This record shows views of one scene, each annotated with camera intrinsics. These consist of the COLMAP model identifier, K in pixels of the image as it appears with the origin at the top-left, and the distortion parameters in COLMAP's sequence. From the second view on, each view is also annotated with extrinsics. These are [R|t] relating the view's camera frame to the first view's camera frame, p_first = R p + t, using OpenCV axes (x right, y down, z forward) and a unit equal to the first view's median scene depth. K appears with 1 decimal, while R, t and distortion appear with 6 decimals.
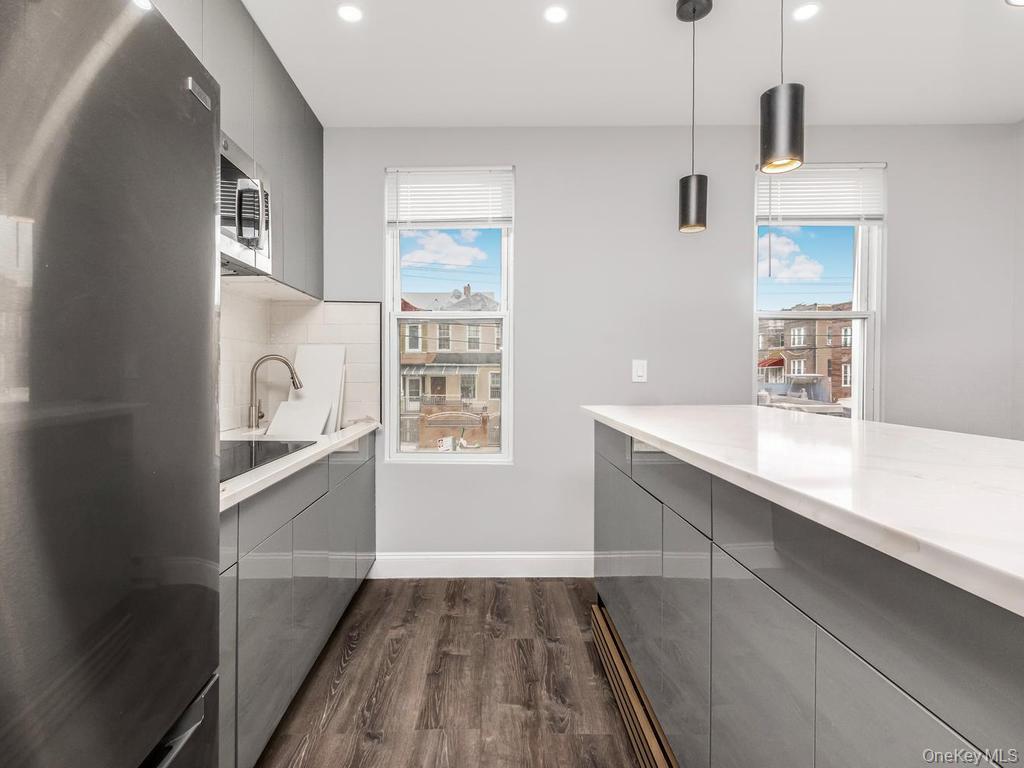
lens RADIAL K [[522.2, 0, 507.2], [0, 522.2, 383.8], [0, 0, 1]] dist [0.018884, -0.000338]
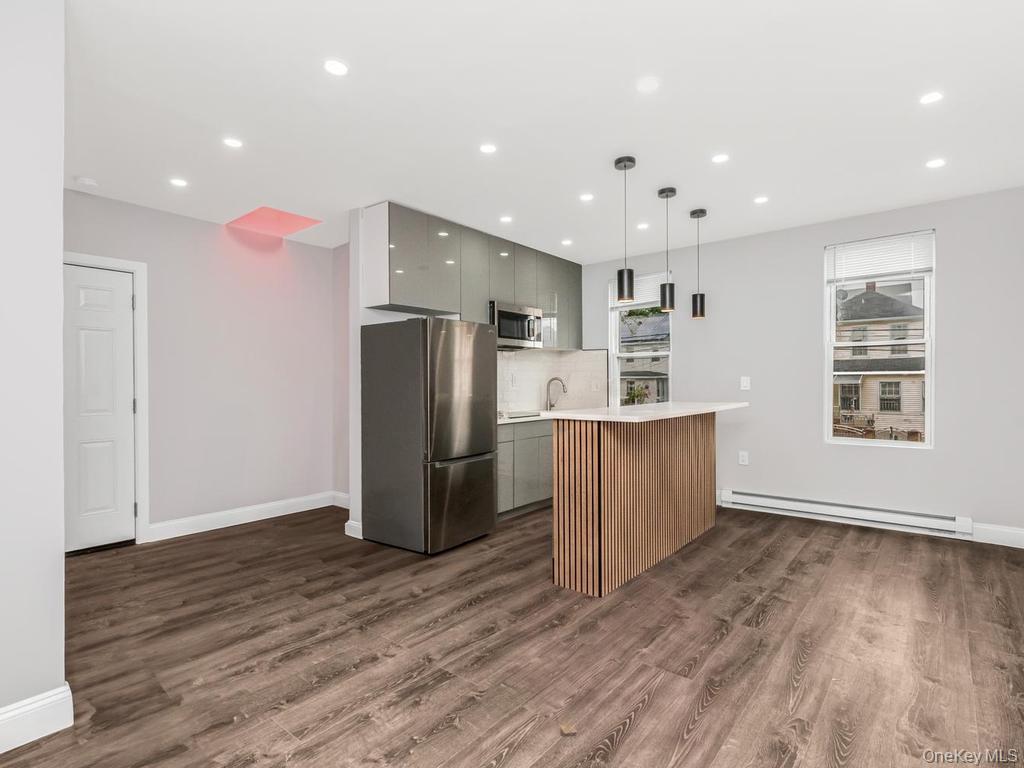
lens RADIAL K [[522.2, 0, 514.7], [0, 522.2, 385.2], [0, 0, 1]] dist [0.018884, -0.000338]
pose [[0.770400, -0.005542, -0.637536, 0.735001], [-0.004837, 0.999883, -0.014537, 0.008654], [0.637542, 0.014283, 0.770283, -0.721951]]
